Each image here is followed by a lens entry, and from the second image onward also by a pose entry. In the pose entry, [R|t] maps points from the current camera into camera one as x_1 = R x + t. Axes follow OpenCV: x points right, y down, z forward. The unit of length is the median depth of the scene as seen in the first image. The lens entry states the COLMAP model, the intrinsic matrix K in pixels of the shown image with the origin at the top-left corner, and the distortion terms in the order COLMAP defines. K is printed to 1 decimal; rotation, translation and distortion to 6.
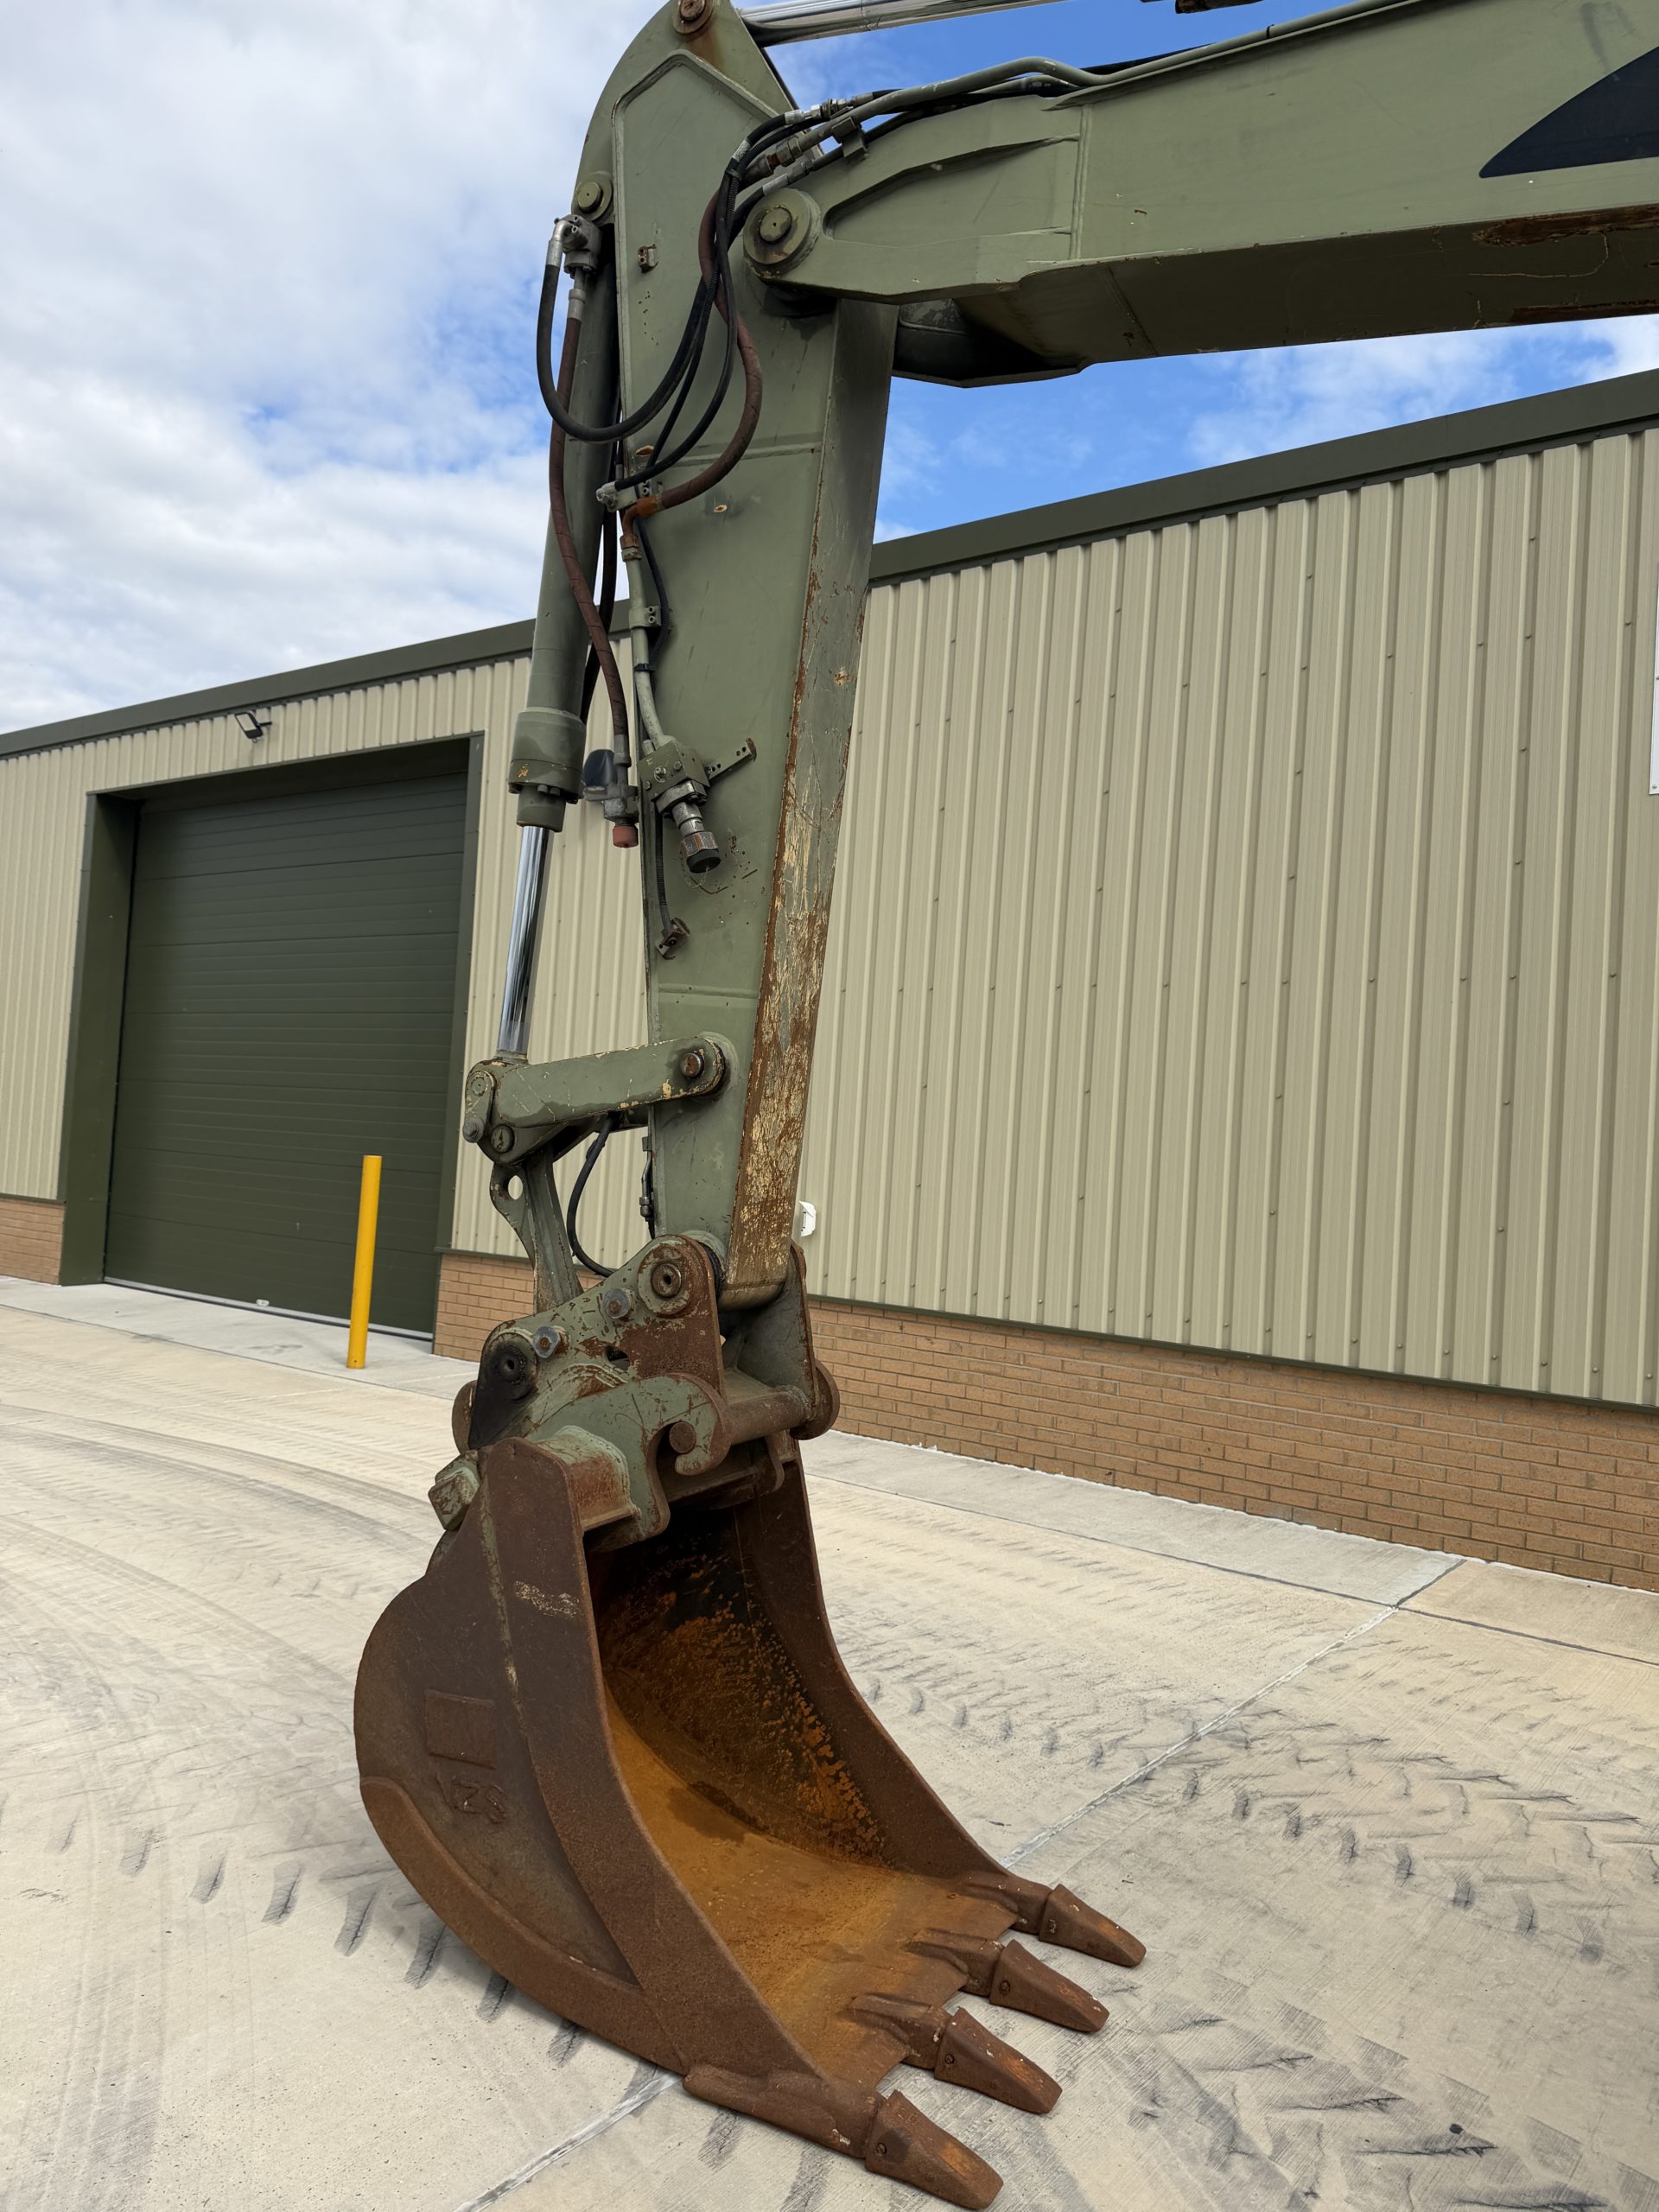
lens RADIAL K [[1535.7, 0, 846.3], [0, 1535.7, 1110.2], [0, 0, 1]] dist [0.086558, -0.088944]
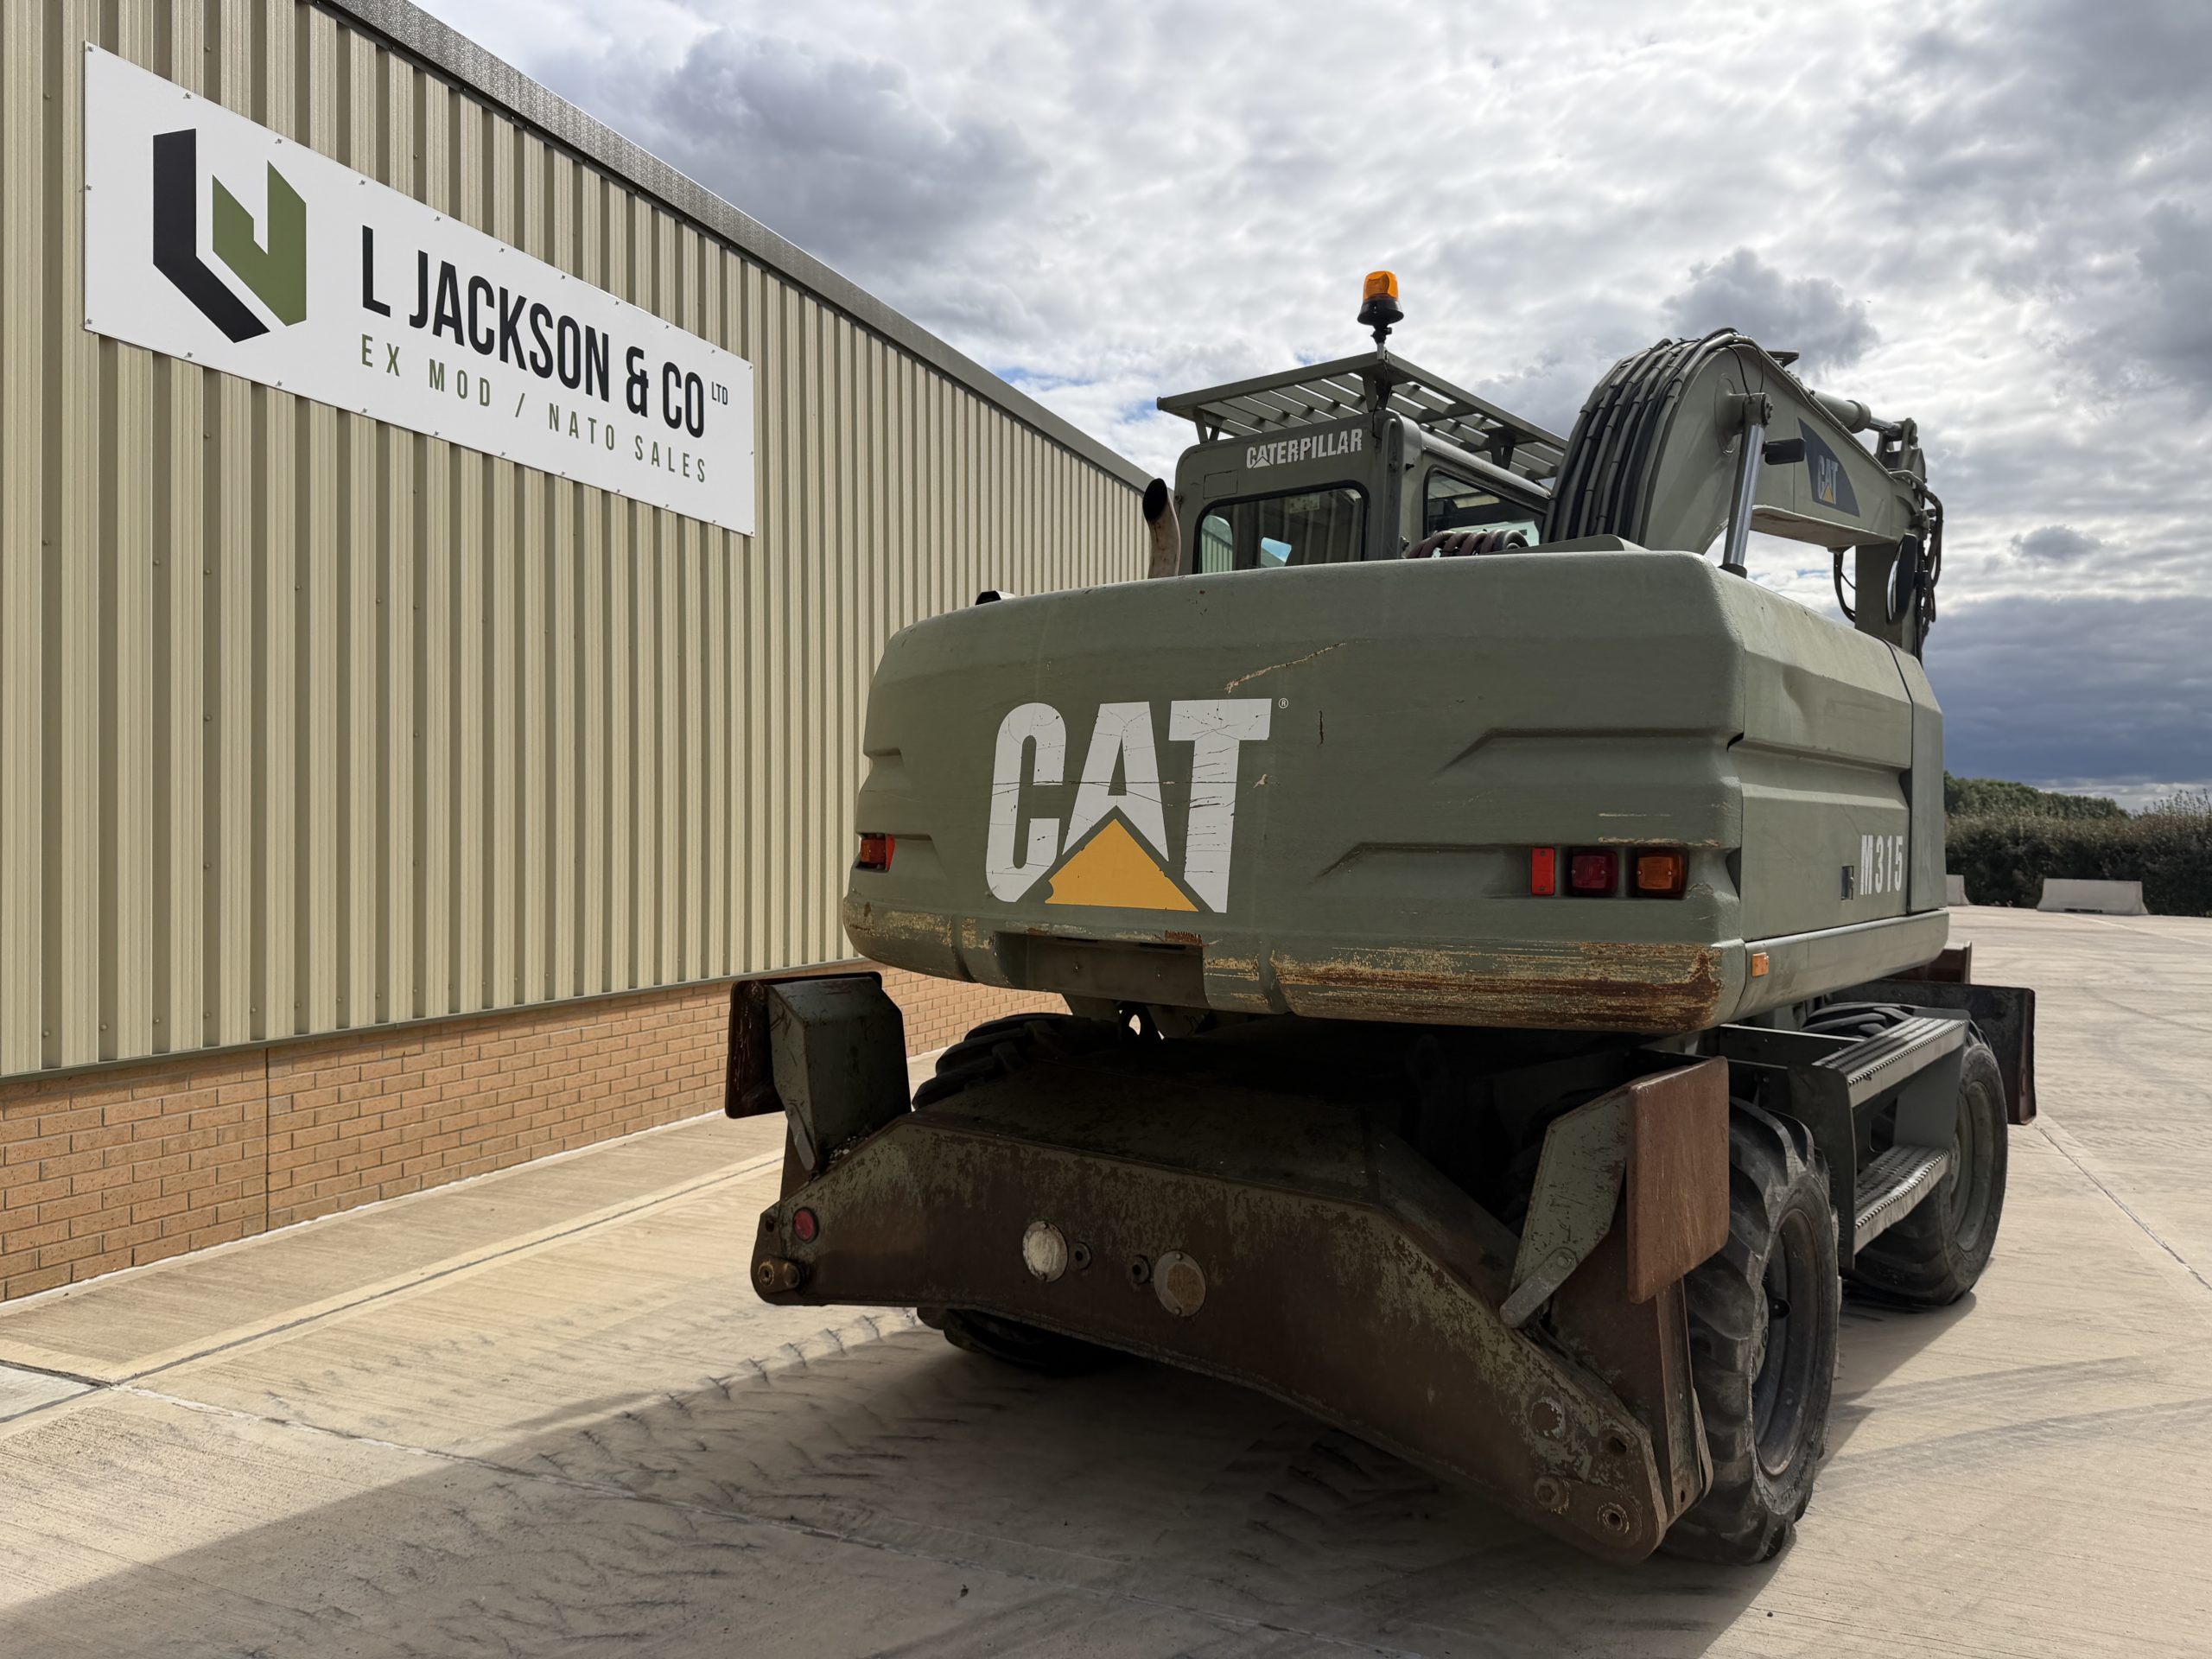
lens RADIAL K [[1566.8, 0, 1107.8], [0, 1566.8, 839.7], [0, 0, 1]] dist [0.006474, -0.011044]
pose [[-0.241622, -0.060229, 0.968500, -0.876936], [-0.051672, 0.997454, 0.049138, -0.001440], [-0.968994, -0.038171, -0.244119, 1.373409]]
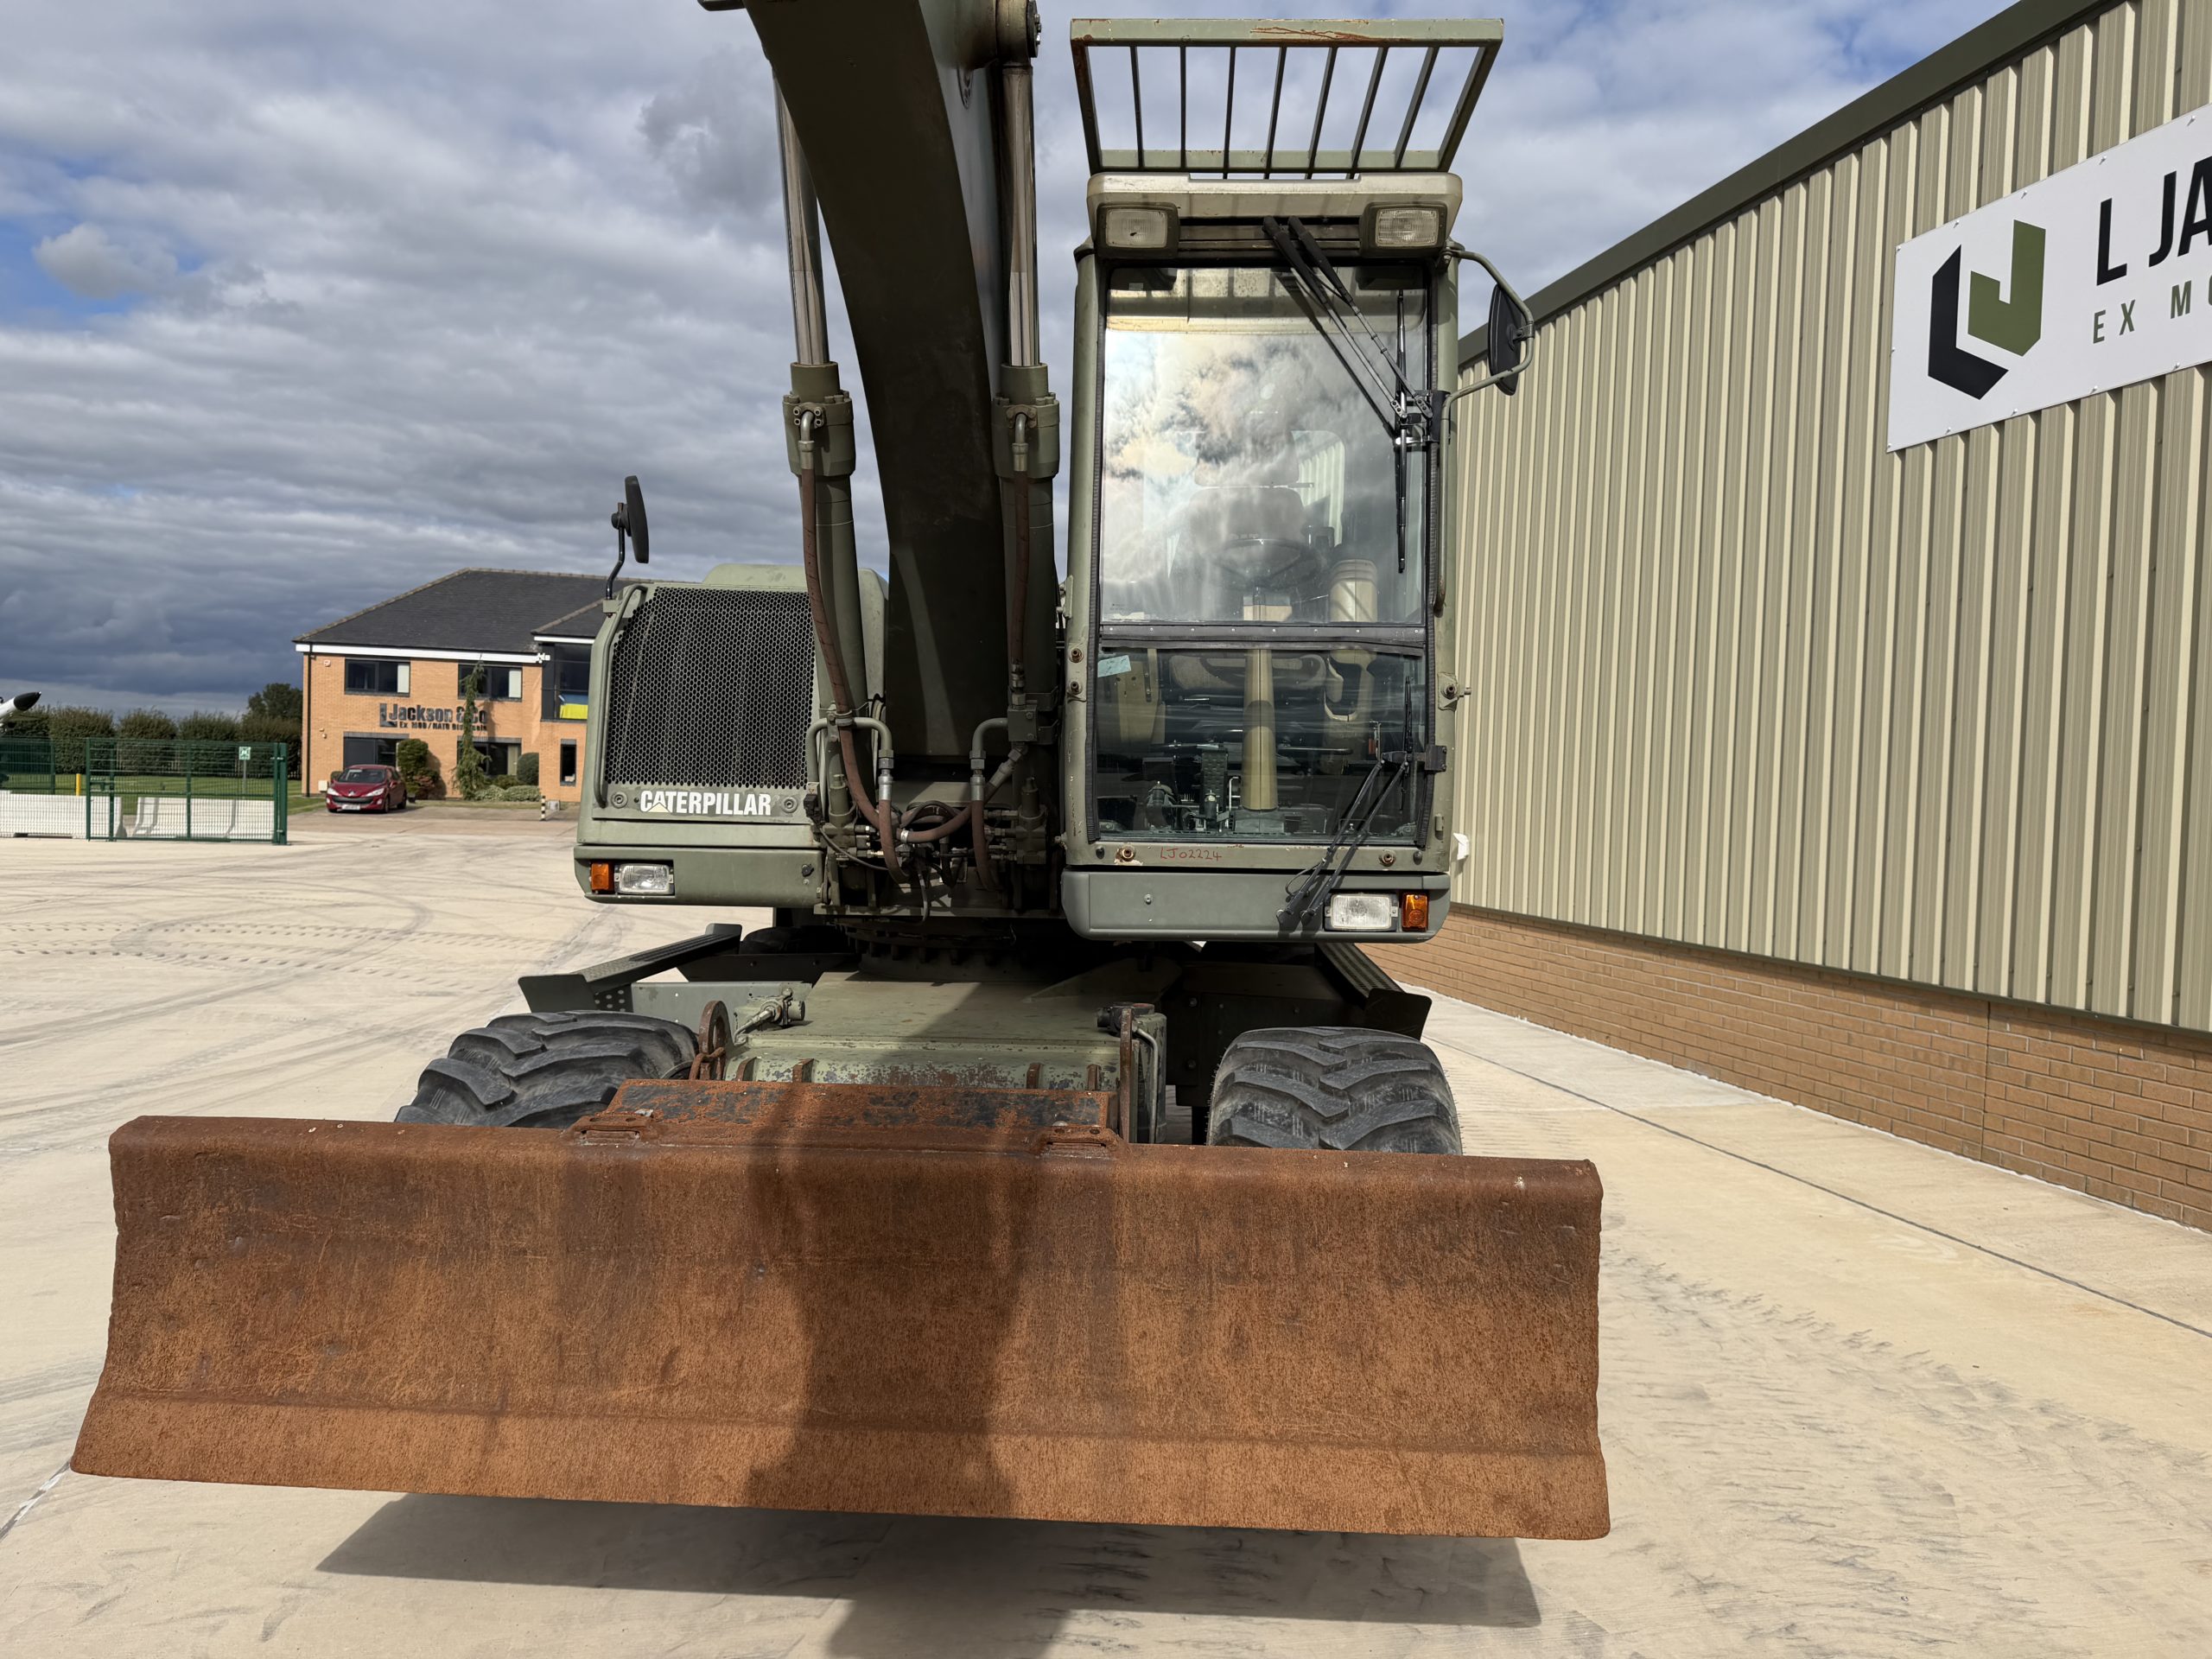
lens RADIAL K [[1566.8, 0, 1107.8], [0, 1566.8, 839.7], [0, 0, 1]] dist [0.006474, -0.011044]
pose [[0.754174, -0.015406, -0.656494, 1.707756], [0.038058, 0.999070, 0.020275, 0.082995], [0.655571, -0.040276, 0.754059, -0.540243]]
